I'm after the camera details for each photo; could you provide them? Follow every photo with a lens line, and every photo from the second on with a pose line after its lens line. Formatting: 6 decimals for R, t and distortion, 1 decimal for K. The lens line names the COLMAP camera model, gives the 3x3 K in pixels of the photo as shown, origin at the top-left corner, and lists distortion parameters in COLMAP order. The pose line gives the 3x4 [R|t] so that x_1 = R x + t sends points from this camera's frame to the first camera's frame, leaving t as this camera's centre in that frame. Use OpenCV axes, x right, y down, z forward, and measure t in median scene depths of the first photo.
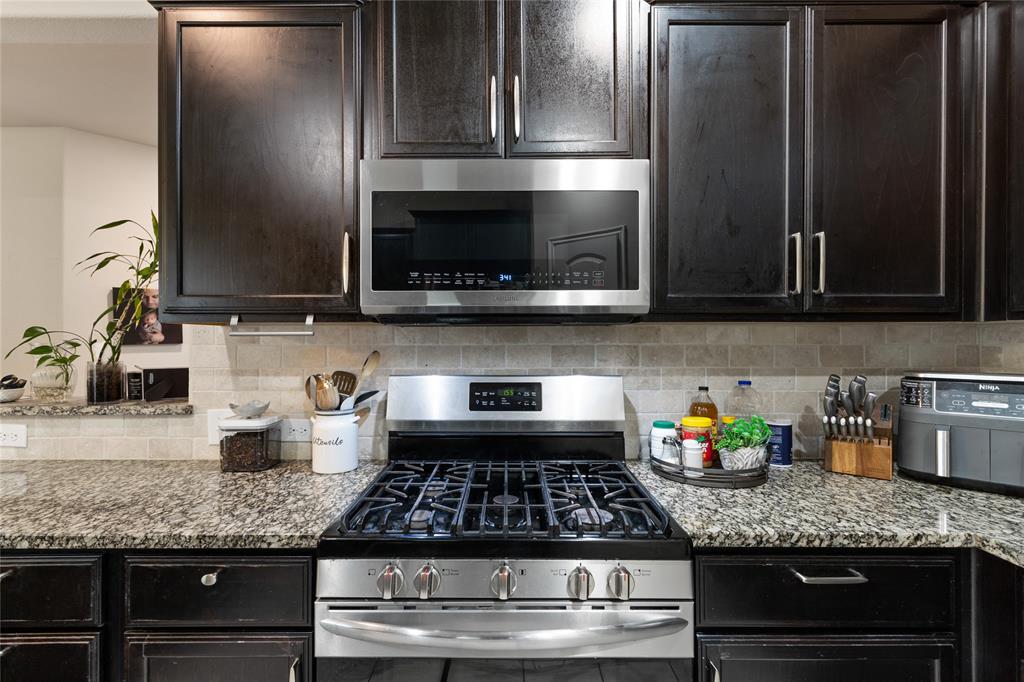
lens RADIAL K [[484.6, 0, 513.7], [0, 484.6, 337.1], [0, 0, 1]] dist [-0.003102, 0.000611]
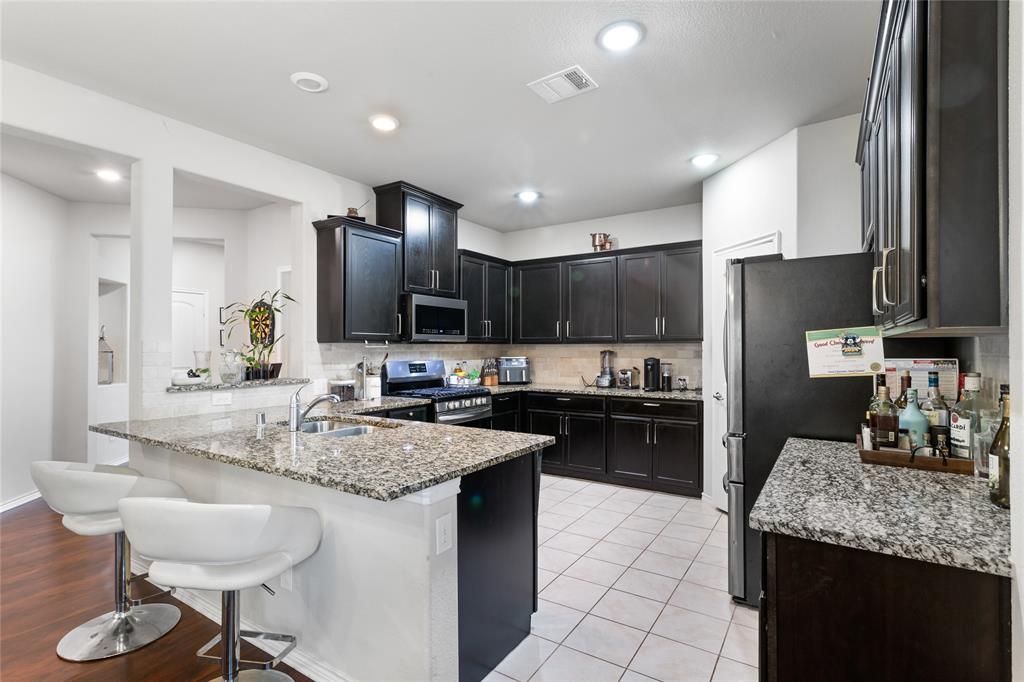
lens RADIAL K [[484.6, 0, 513.4], [0, 484.6, 342.3], [0, 0, 1]] dist [-0.003102, 0.000611]
pose [[0.547577, 0.010277, 0.836692, -2.446662], [-0.002499, 0.999940, -0.010647, -0.005868], [-0.836752, 0.003739, 0.547569, -1.249496]]
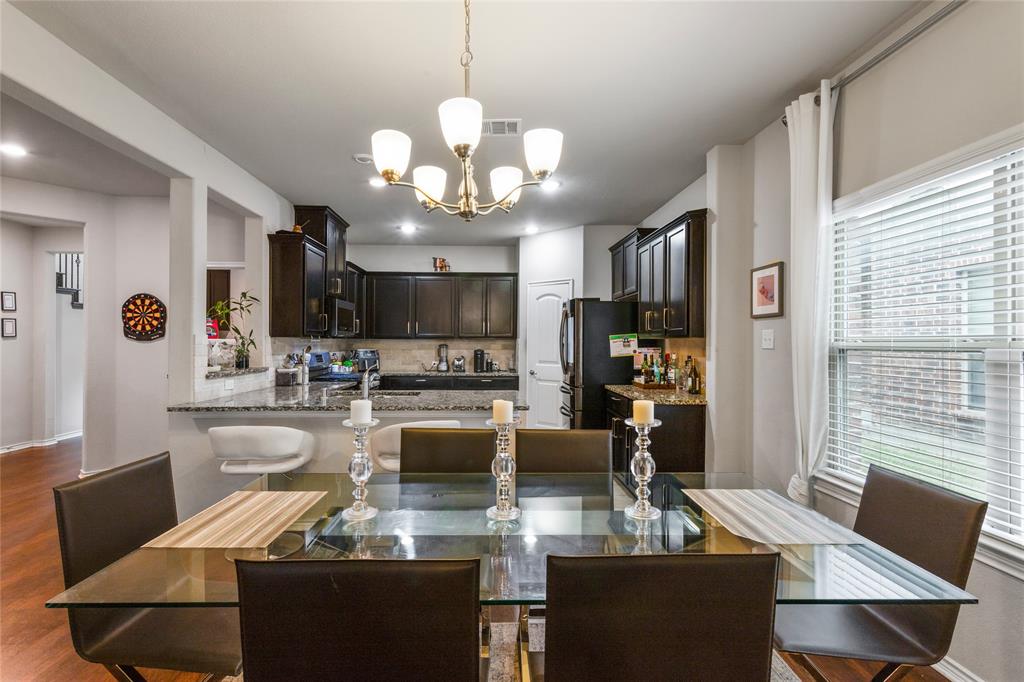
lens RADIAL K [[484.6, 0, 510.0], [0, 484.6, 342.8], [0, 0, 1]] dist [-0.003102, 0.000611]
pose [[-0.053717, 0.002495, 0.998553, -4.067851], [-0.008065, 0.999963, -0.002932, 0.006318], [-0.998524, -0.008211, -0.053695, -0.239862]]
